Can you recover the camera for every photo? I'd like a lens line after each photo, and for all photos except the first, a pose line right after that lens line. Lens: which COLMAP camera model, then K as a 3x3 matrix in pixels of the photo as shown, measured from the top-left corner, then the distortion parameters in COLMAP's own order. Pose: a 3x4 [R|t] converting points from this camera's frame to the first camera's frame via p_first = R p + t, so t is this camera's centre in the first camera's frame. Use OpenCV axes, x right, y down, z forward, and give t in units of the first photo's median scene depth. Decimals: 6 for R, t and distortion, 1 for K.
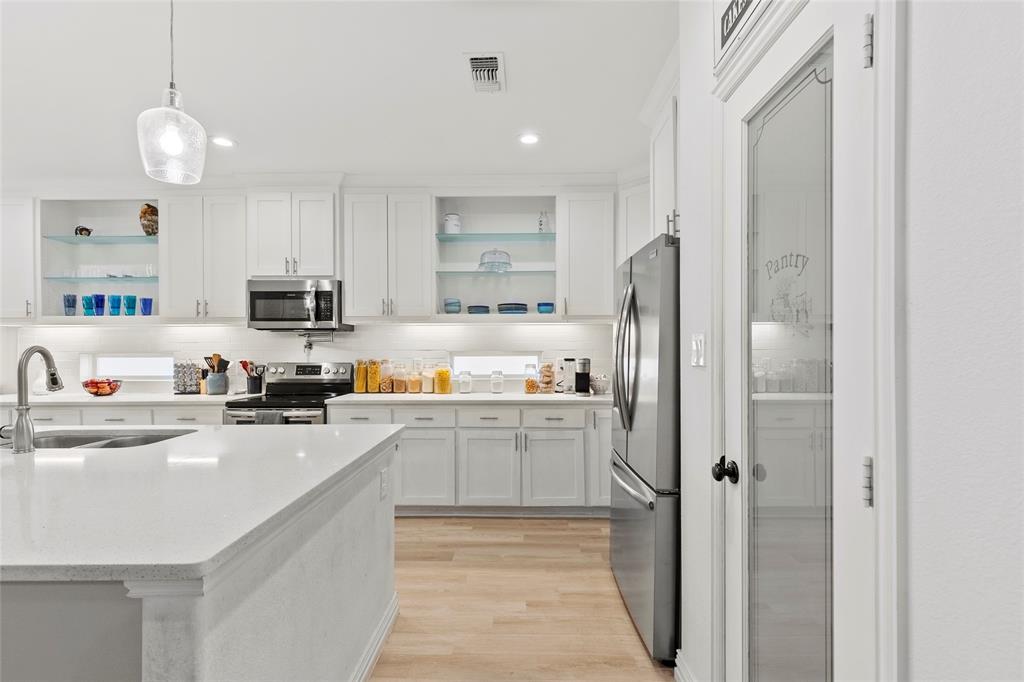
lens RADIAL K [[469.7, 0, 514.9], [0, 469.7, 351.8], [0, 0, 1]] dist [0.000628, 0.000323]
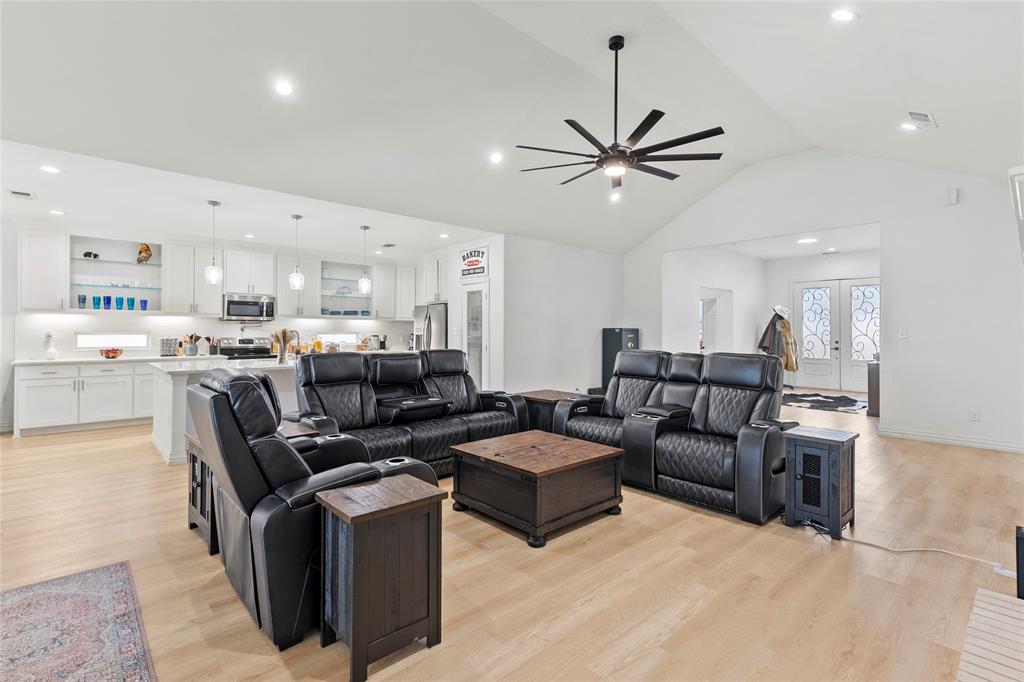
lens RADIAL K [[473.9, 0, 501.0], [0, 473.9, 326.8], [0, 0, 1]] dist [0.010026, -0.000603]
pose [[0.735966, 0.012324, 0.676907, -0.998740], [-0.001756, 0.999866, -0.016294, 0.008164], [-0.677016, 0.010804, 0.735889, -1.130234]]
